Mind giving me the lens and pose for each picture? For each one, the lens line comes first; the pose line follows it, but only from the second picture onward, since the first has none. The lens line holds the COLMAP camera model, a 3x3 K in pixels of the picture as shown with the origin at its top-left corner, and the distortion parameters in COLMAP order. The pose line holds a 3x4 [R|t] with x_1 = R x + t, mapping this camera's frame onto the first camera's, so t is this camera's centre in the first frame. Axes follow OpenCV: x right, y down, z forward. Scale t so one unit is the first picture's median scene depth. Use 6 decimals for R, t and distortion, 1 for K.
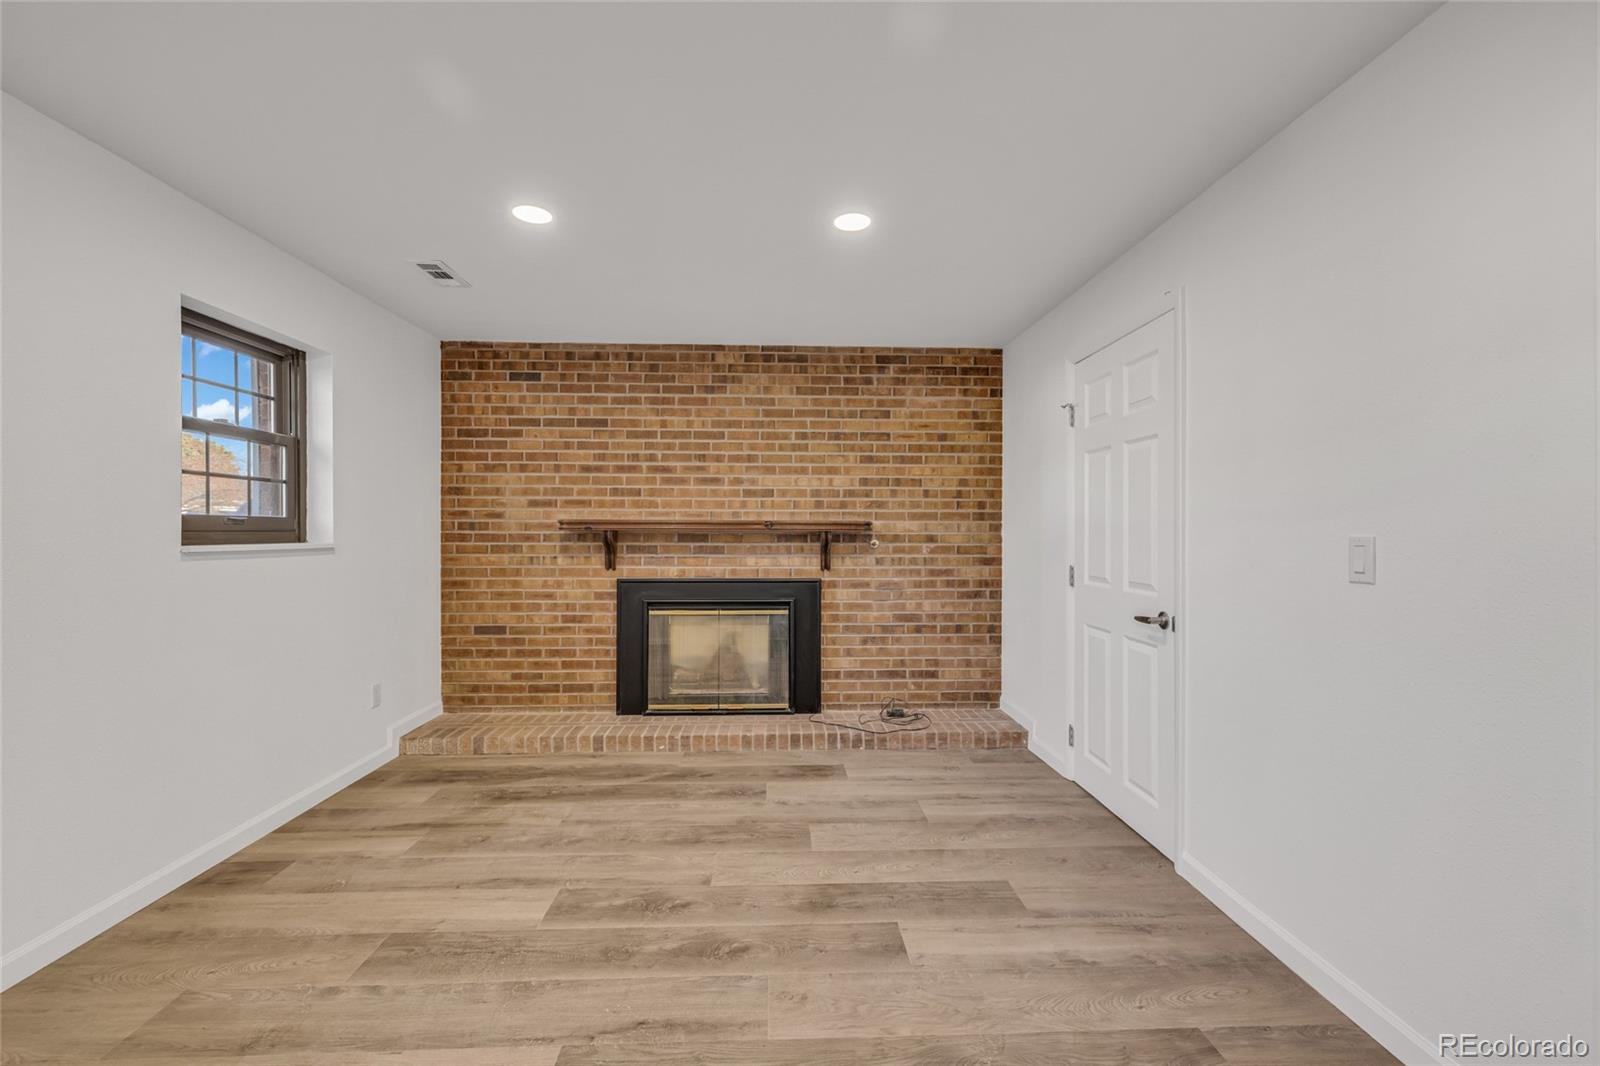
lens RADIAL K [[669.9, 0, 802.5], [0, 669.9, 531.2], [0, 0, 1]] dist [-0.002004, 0.000773]
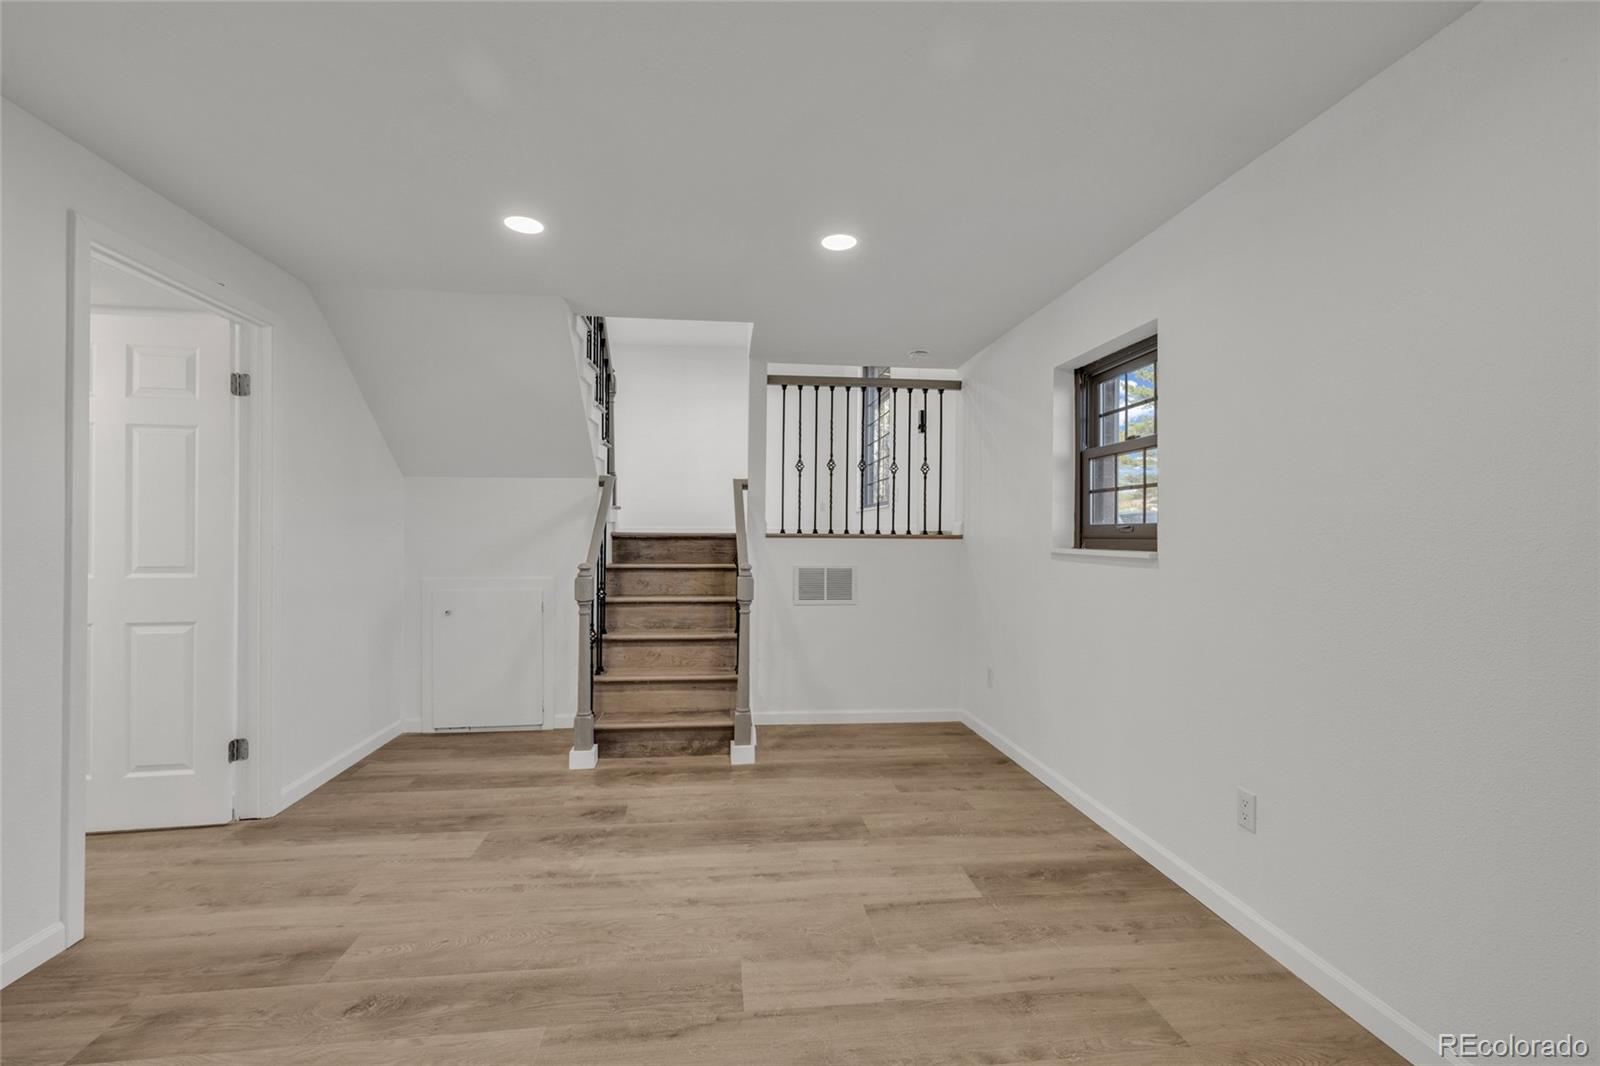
lens RADIAL K [[669.9, 0, 800.6], [0, 669.9, 528.6], [0, 0, 1]] dist [-0.002004, 0.000773]
pose [[-0.995910, -0.009746, -0.089819, -0.147411], [-0.009057, 0.999926, -0.008064, -0.001183], [0.089891, -0.007218, -0.995925, 0.890752]]
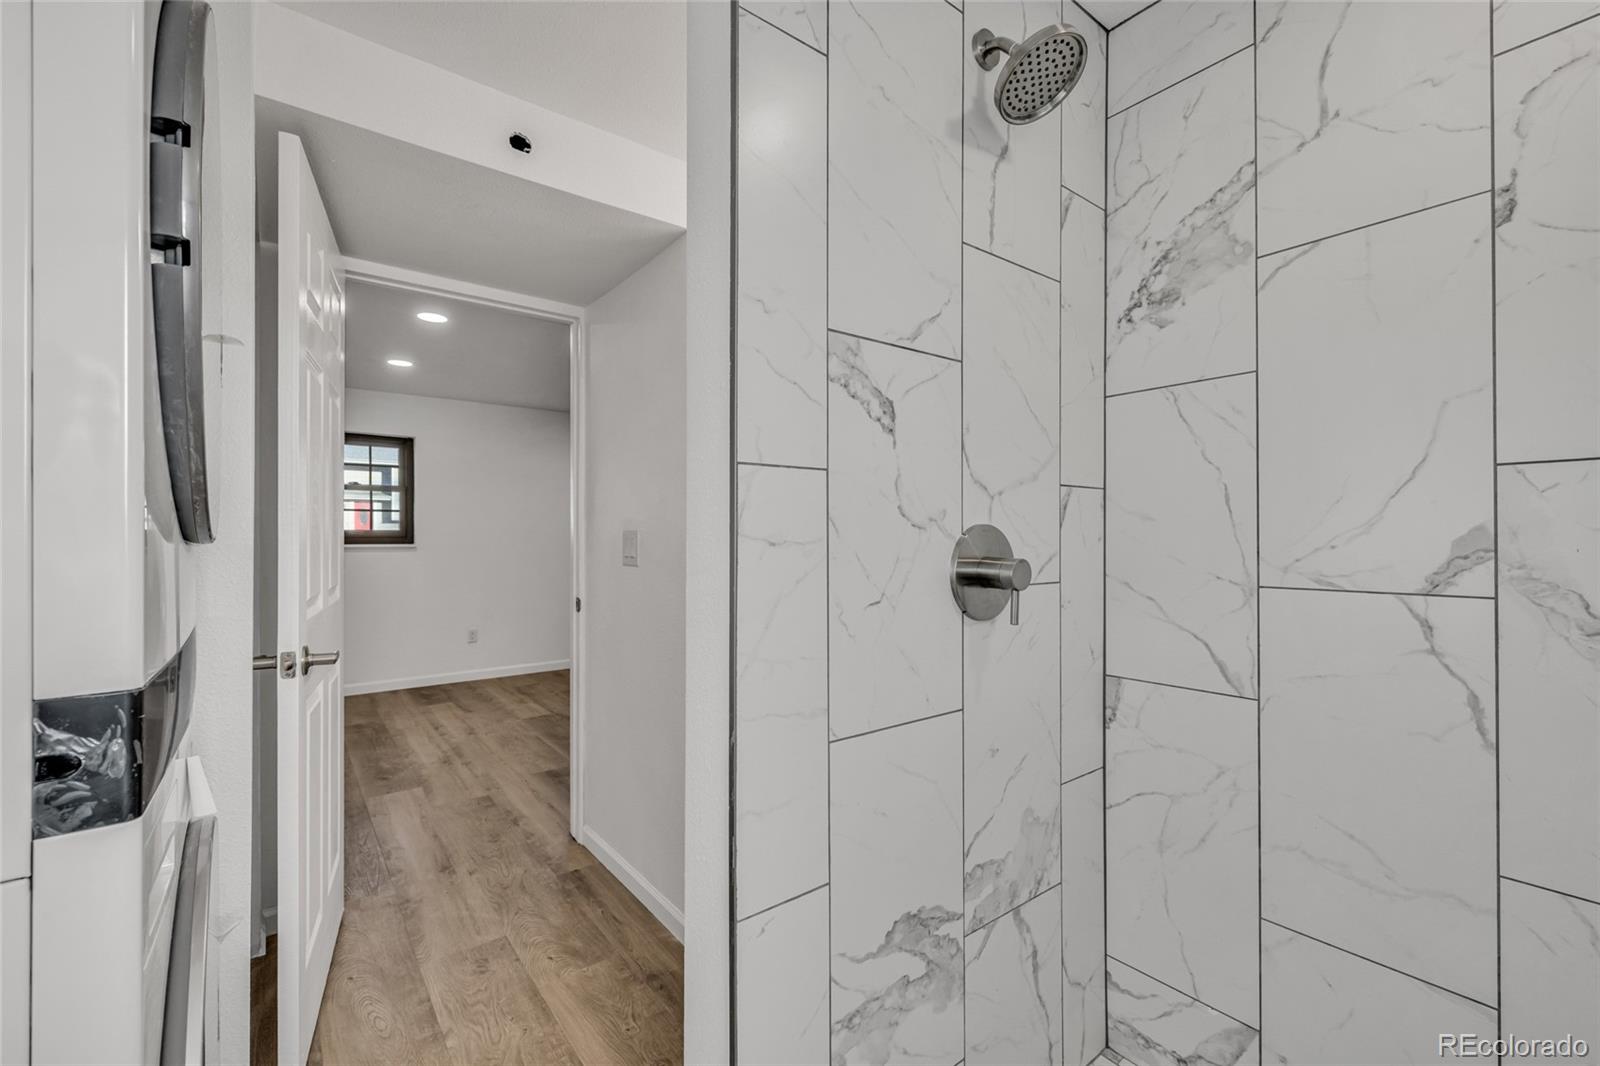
lens RADIAL K [[669.9, 0, 796.1], [0, 669.9, 534.7], [0, 0, 1]] dist [-0.002004, 0.000773]
pose [[0.579538, -0.004436, -0.814933, 1.123997], [-0.002809, 0.999968, -0.007440, 0.002804], [0.814940, 0.006601, 0.579507, 0.073633]]
